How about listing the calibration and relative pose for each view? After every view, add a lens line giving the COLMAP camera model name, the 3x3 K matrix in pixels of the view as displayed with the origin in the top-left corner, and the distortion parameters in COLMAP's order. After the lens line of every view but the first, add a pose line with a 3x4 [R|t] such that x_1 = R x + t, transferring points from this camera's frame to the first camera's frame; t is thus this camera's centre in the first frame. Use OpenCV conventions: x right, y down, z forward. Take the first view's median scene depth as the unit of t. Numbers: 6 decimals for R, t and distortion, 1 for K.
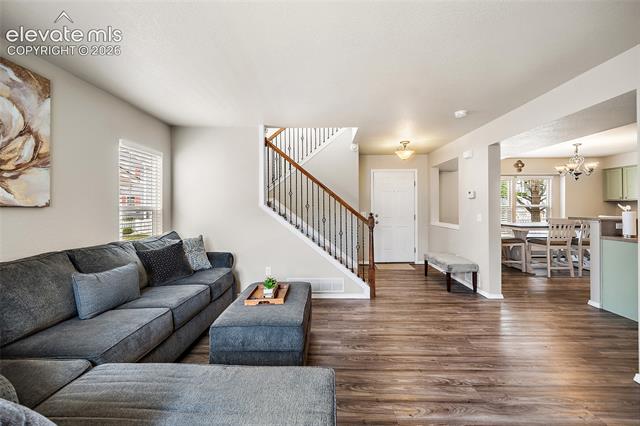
lens RADIAL K [[255.2, 0, 324.3], [0, 255.2, 210.1], [0, 0, 1]] dist [-0.002436, 0.000542]
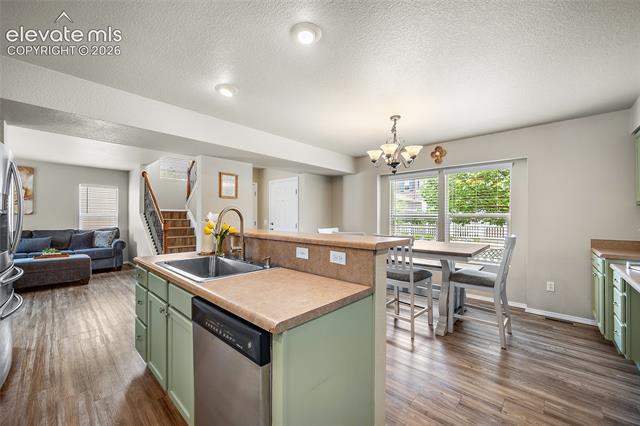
lens RADIAL K [[255.2, 0, 320.6], [0, 255.2, 214.8], [0, 0, 1]] dist [-0.002436, 0.000542]
pose [[0.753373, 0.001461, -0.657591, 1.758562], [-0.015722, 0.999752, -0.015791, -0.006077], [0.657405, 0.022235, 0.753209, 0.561873]]
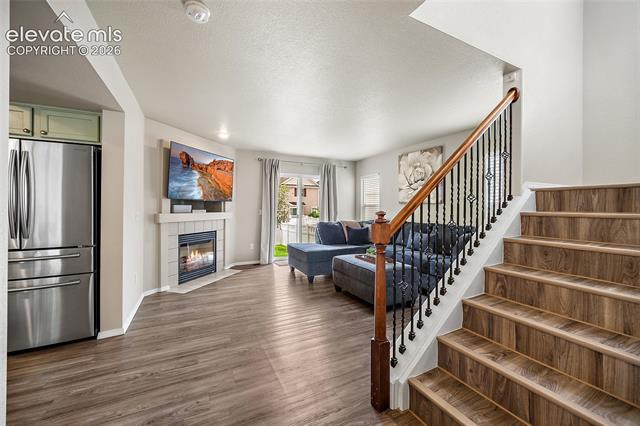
lens RADIAL K [[255.2, 0, 323.9], [0, 255.2, 210.3], [0, 0, 1]] dist [-0.002436, 0.000542]
pose [[-0.874417, 0.007758, -0.485114, 0.507719], [-0.005823, 0.999632, 0.026481, -0.003461], [0.485141, 0.025980, -0.874050, 1.406826]]
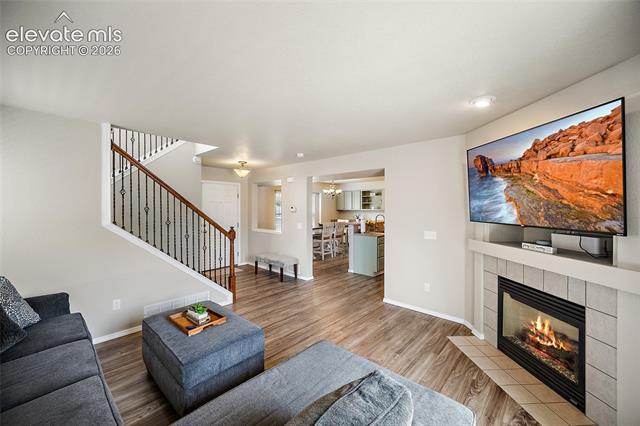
lens RADIAL K [[255.2, 0, 316.7], [0, 255.2, 213.3], [0, 0, 1]] dist [-0.002436, 0.000542]
pose [[0.661858, -0.012283, 0.749529, -0.425648], [0.004756, 0.999914, 0.012187, -0.061614], [-0.749614, -0.004501, 0.661860, -0.015138]]
